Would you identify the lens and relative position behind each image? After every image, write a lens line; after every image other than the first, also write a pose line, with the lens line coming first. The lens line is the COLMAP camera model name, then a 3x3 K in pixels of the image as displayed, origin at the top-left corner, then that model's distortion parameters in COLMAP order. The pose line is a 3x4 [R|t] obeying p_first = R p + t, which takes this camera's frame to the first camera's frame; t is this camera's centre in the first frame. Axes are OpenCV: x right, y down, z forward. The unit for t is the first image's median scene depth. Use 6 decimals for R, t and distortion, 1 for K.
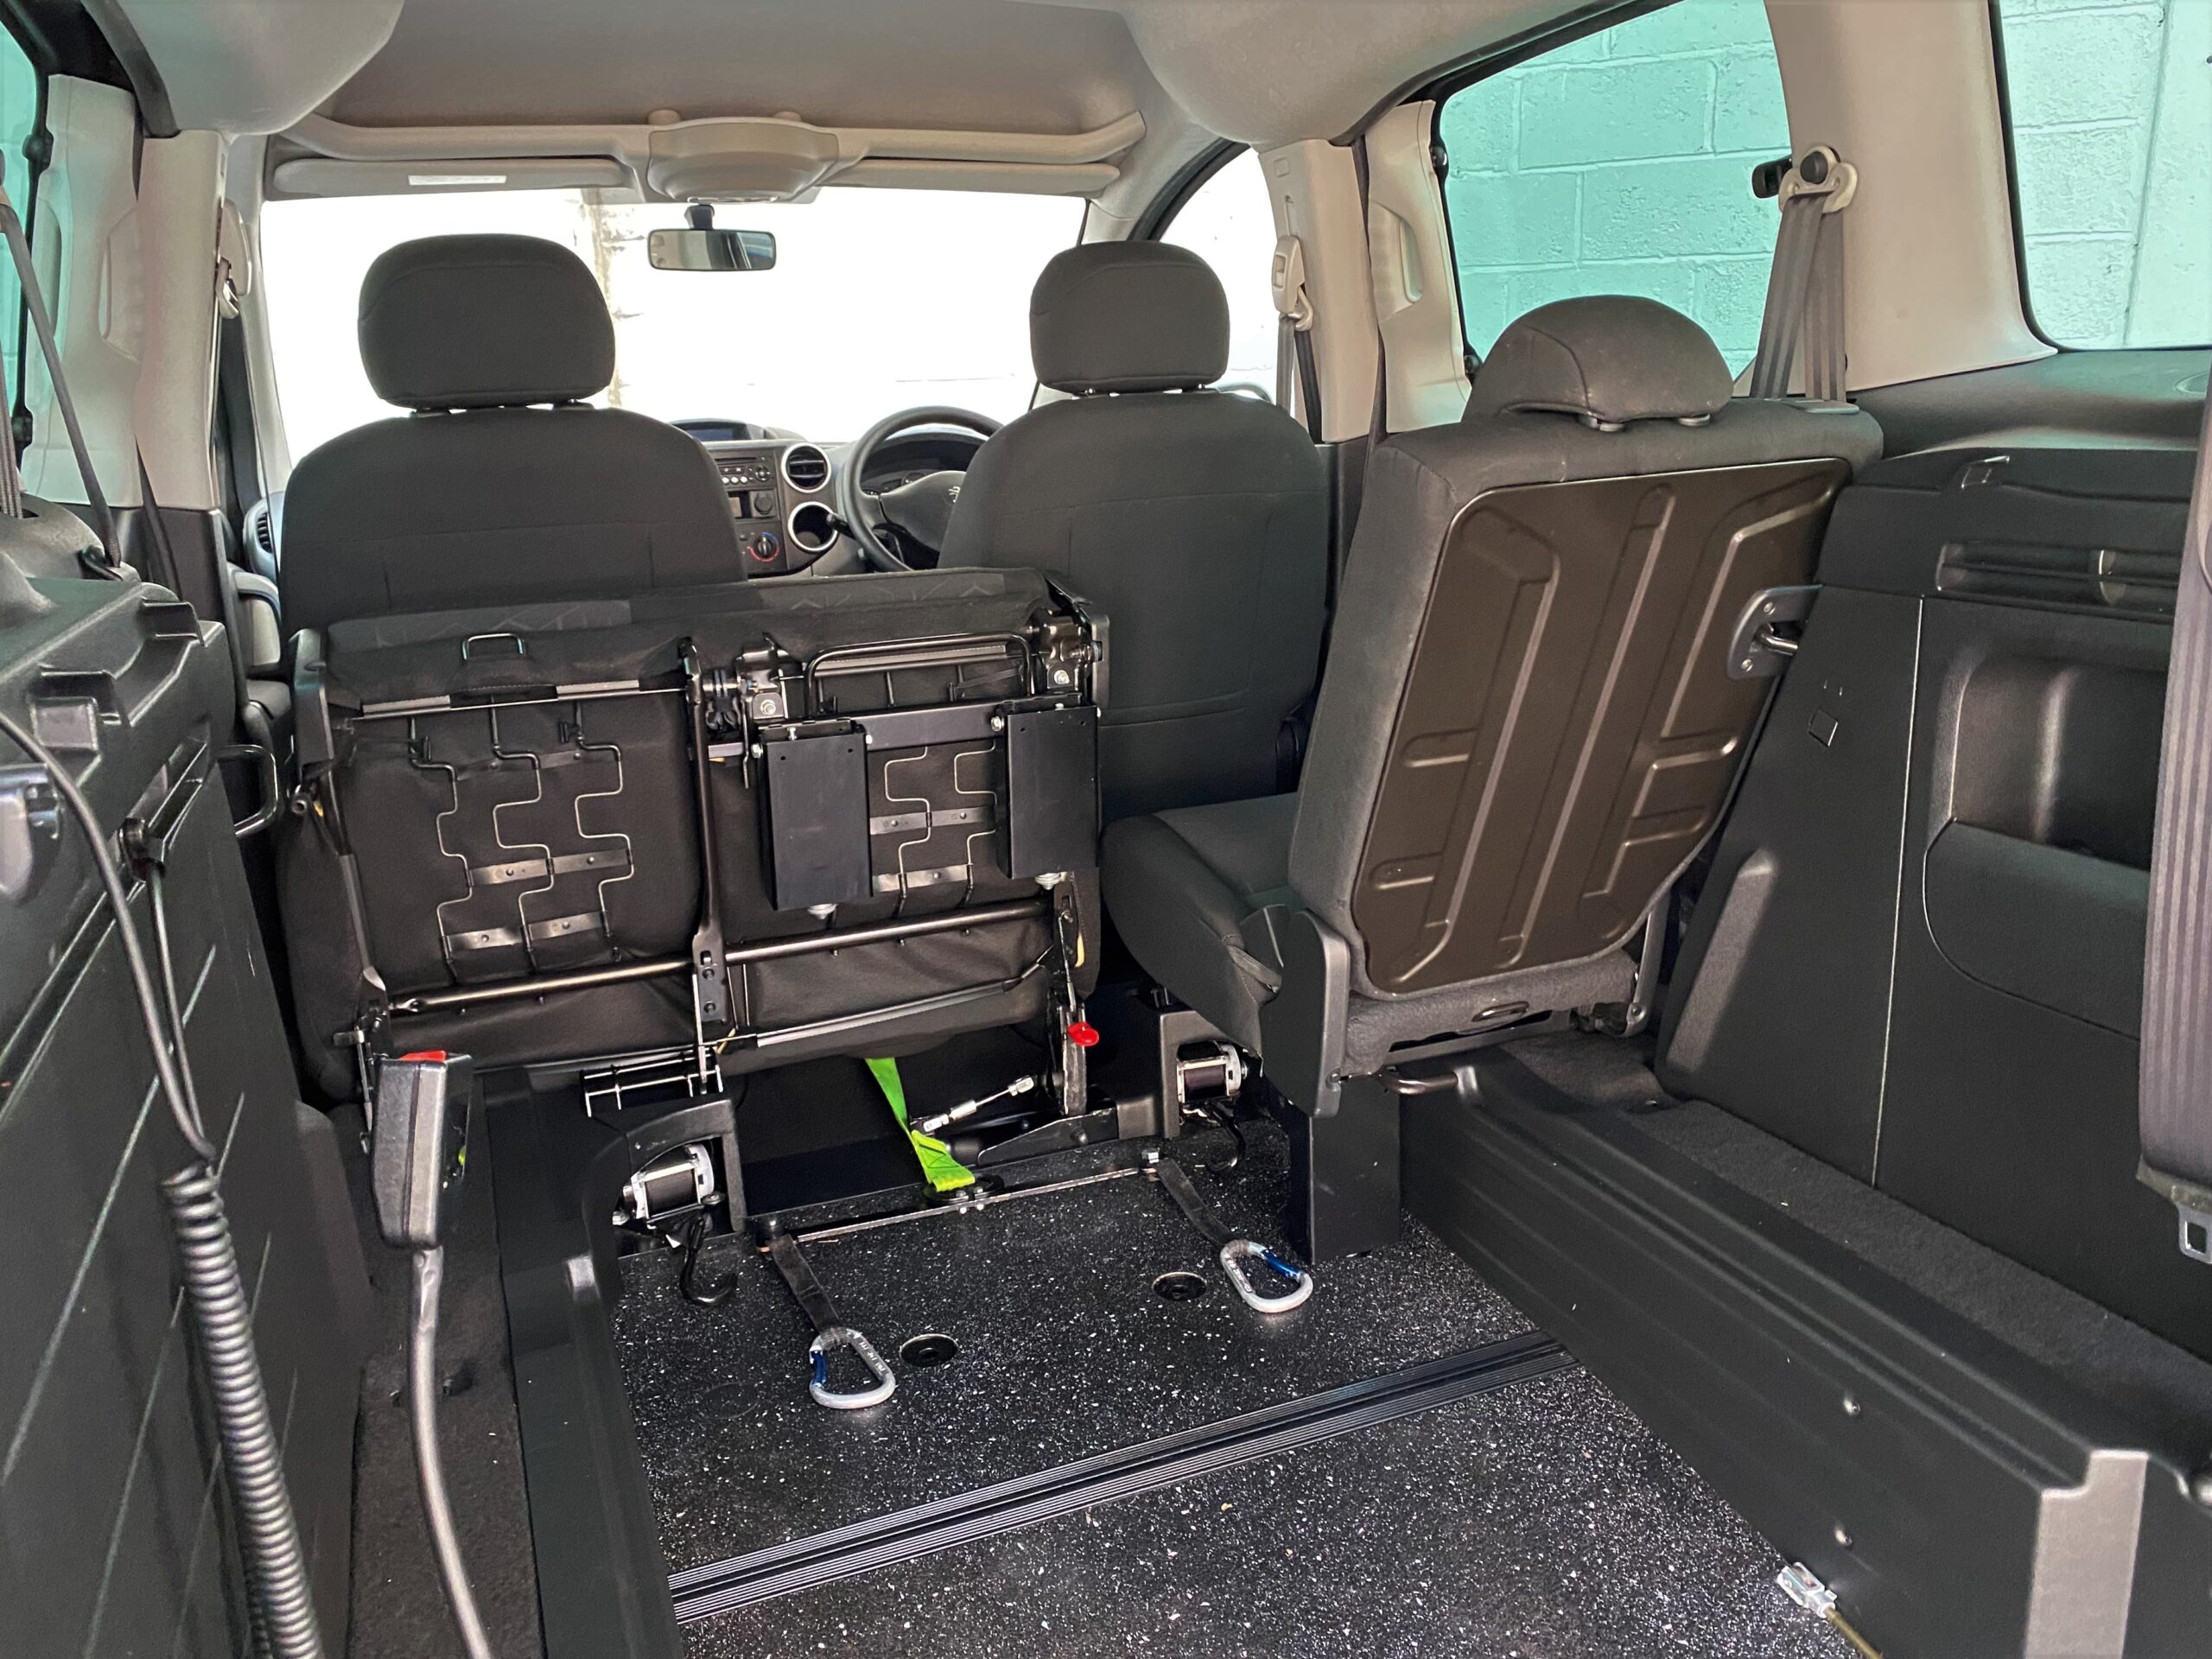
lens RADIAL K [[1708.2, 0, 1106.0], [0, 1708.2, 829.5], [0, 0, 1]] dist [-0.002077, -0.003239]
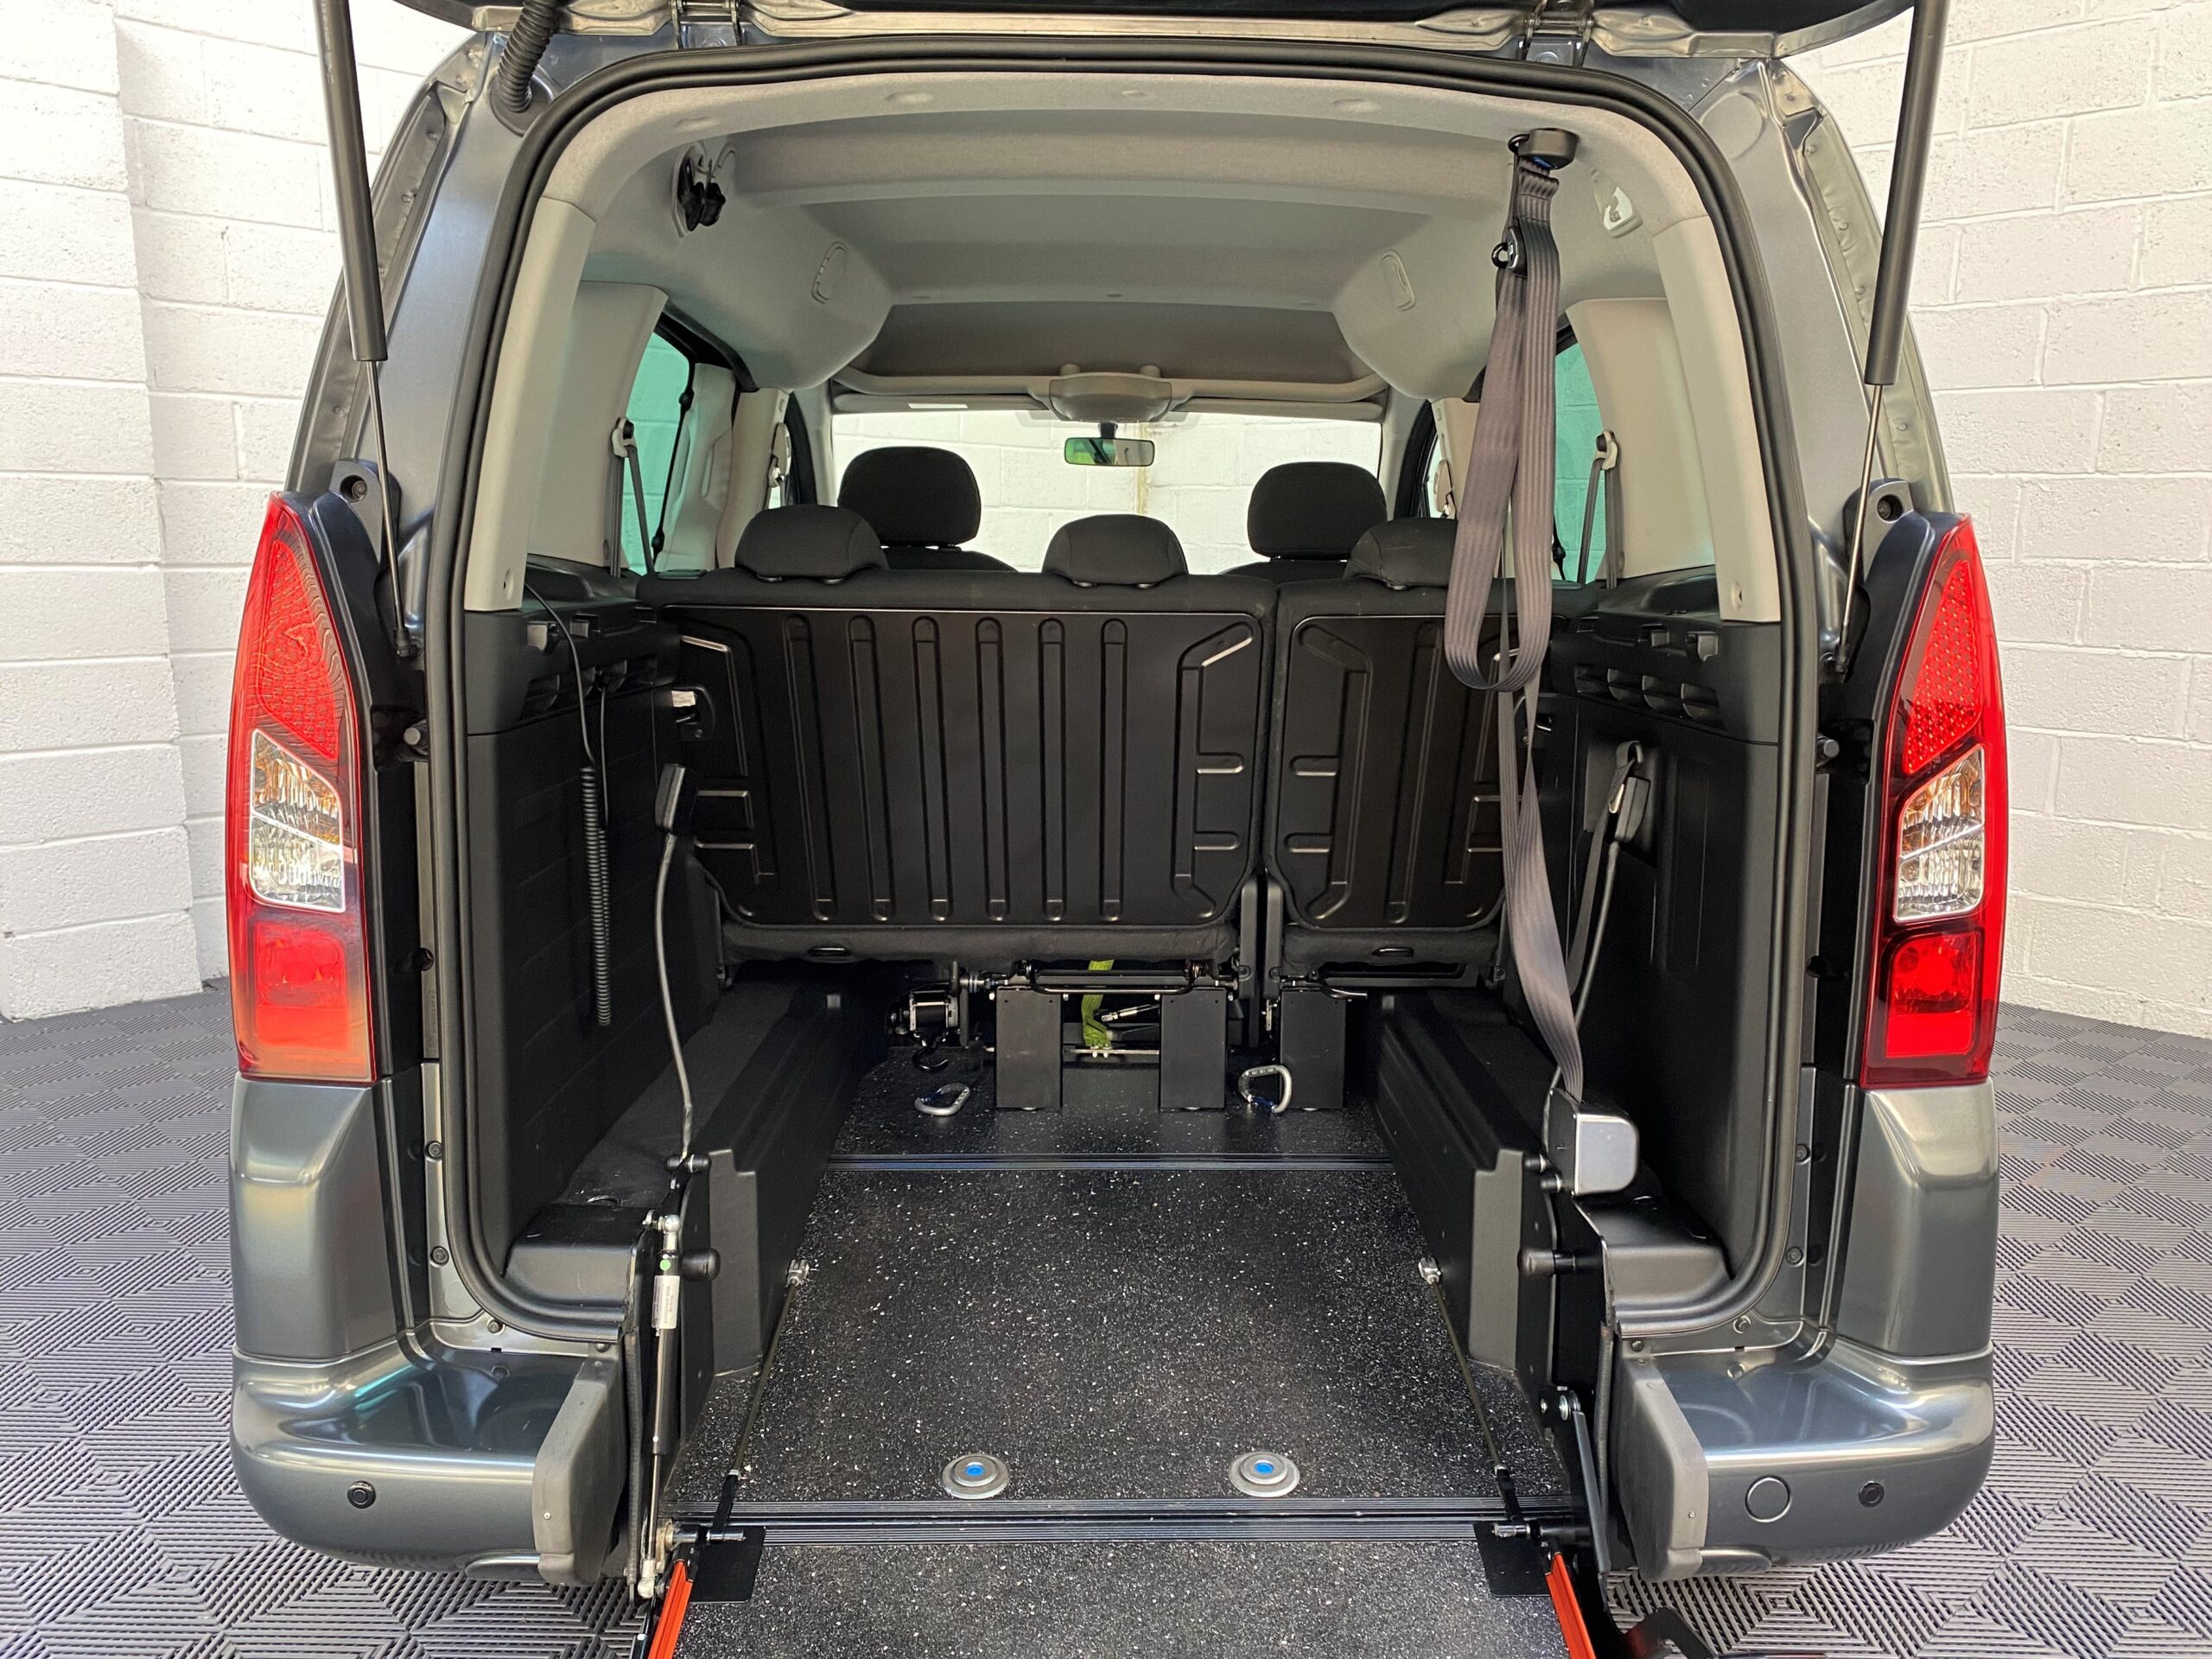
lens RADIAL K [[1709.1, 0, 1131.7], [0, 1709.1, 831.9], [0, 0, 1]] dist [0.004266, -0.002581]
pose [[0.938686, 0.107730, -0.327510, 0.451521], [-0.136684, 0.988370, -0.066644, 0.119914], [0.316521, 0.107323, 0.942495, -0.515179]]
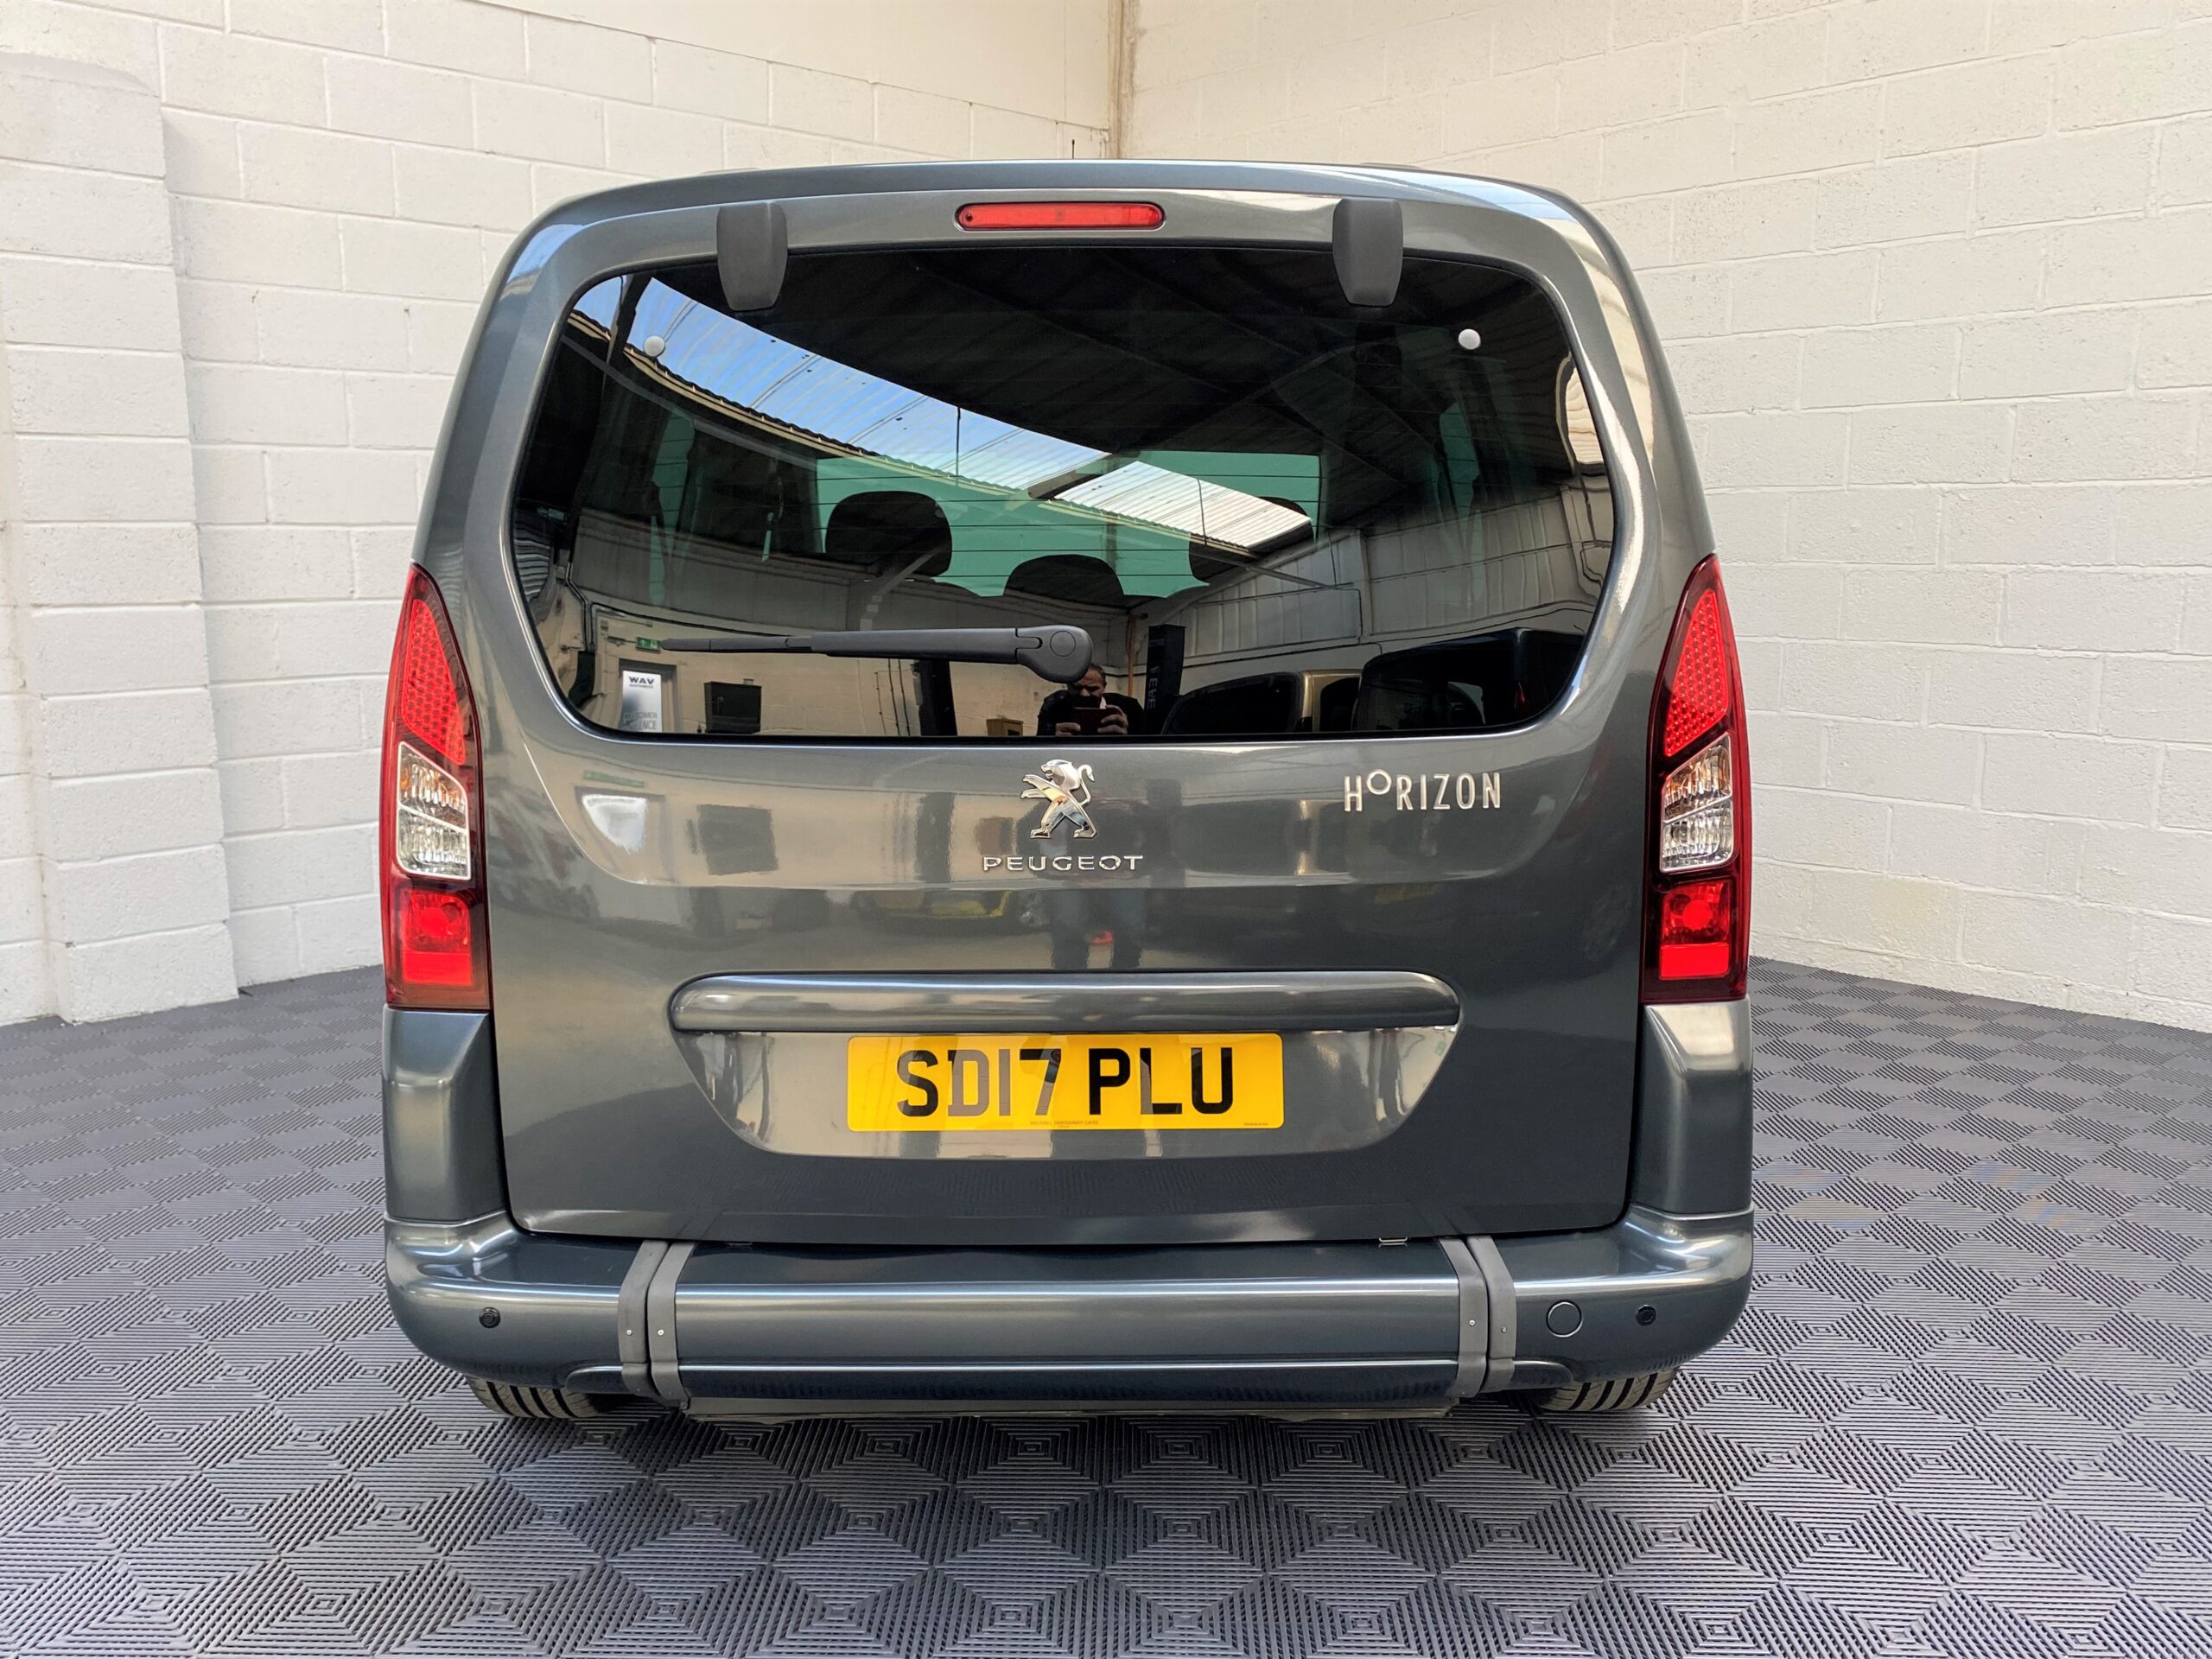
lens RADIAL K [[1795.0, 0, 1056.7], [0, 1795.0, 831.2], [0, 0, 1]] dist [-0.001580, -0.006684]
pose [[0.927883, 0.090396, -0.361749, 0.588232], [-0.125515, 0.989272, -0.074739, 0.163973], [0.351112, 0.114754, 0.929275, -0.791945]]
